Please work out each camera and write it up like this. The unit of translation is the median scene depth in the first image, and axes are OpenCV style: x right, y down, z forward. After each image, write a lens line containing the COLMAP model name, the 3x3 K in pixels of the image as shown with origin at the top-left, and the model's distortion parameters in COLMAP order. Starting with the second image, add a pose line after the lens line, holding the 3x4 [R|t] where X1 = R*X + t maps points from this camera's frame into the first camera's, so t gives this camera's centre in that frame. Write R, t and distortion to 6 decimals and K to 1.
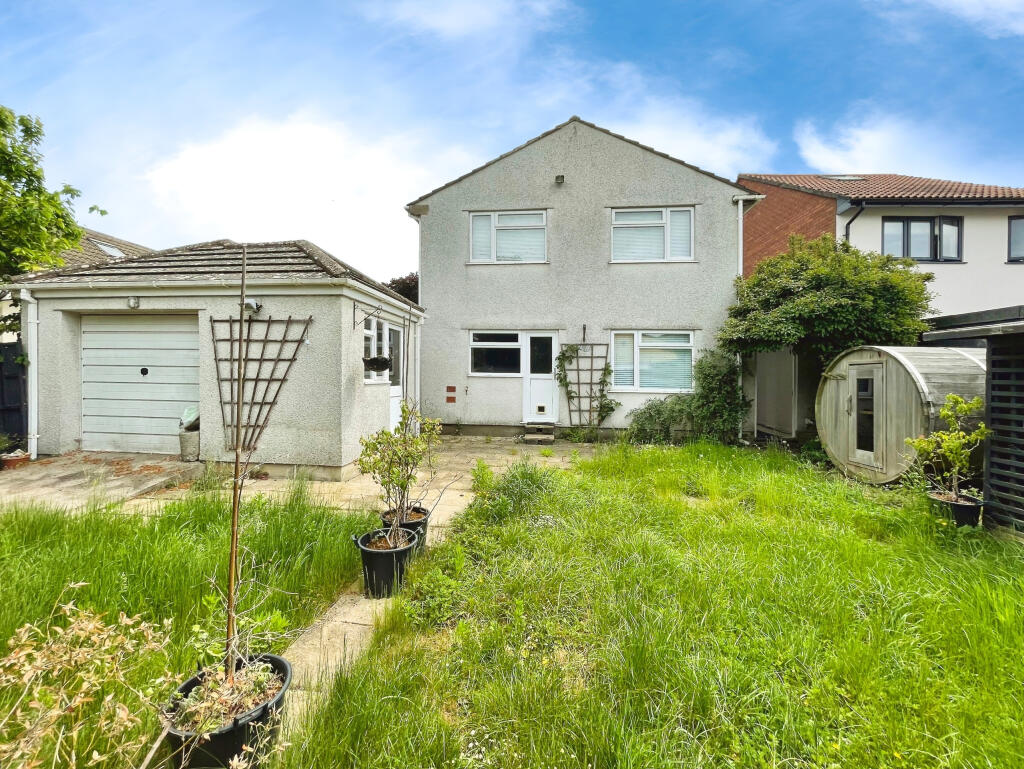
lens RADIAL K [[416.4, 0, 510.8], [0, 416.4, 369.4], [0, 0, 1]] dist [-0.000069, -0.000014]
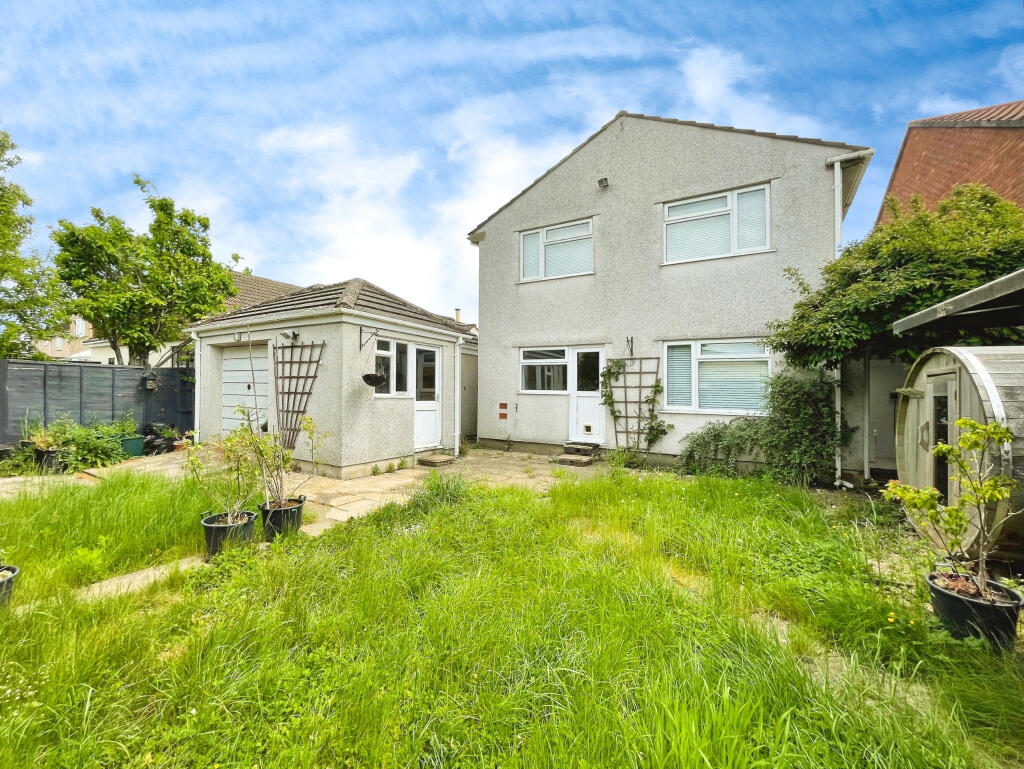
lens RADIAL K [[416.5, 0, 512.0], [0, 416.5, 384.5], [0, 0, 1]] dist [0.000063, 0.000037]
pose [[0.911782, -0.002986, -0.410663, 0.311987], [-0.003036, 0.999897, -0.014010, 0.009064], [0.410663, 0.014021, 0.911679, 0.071782]]
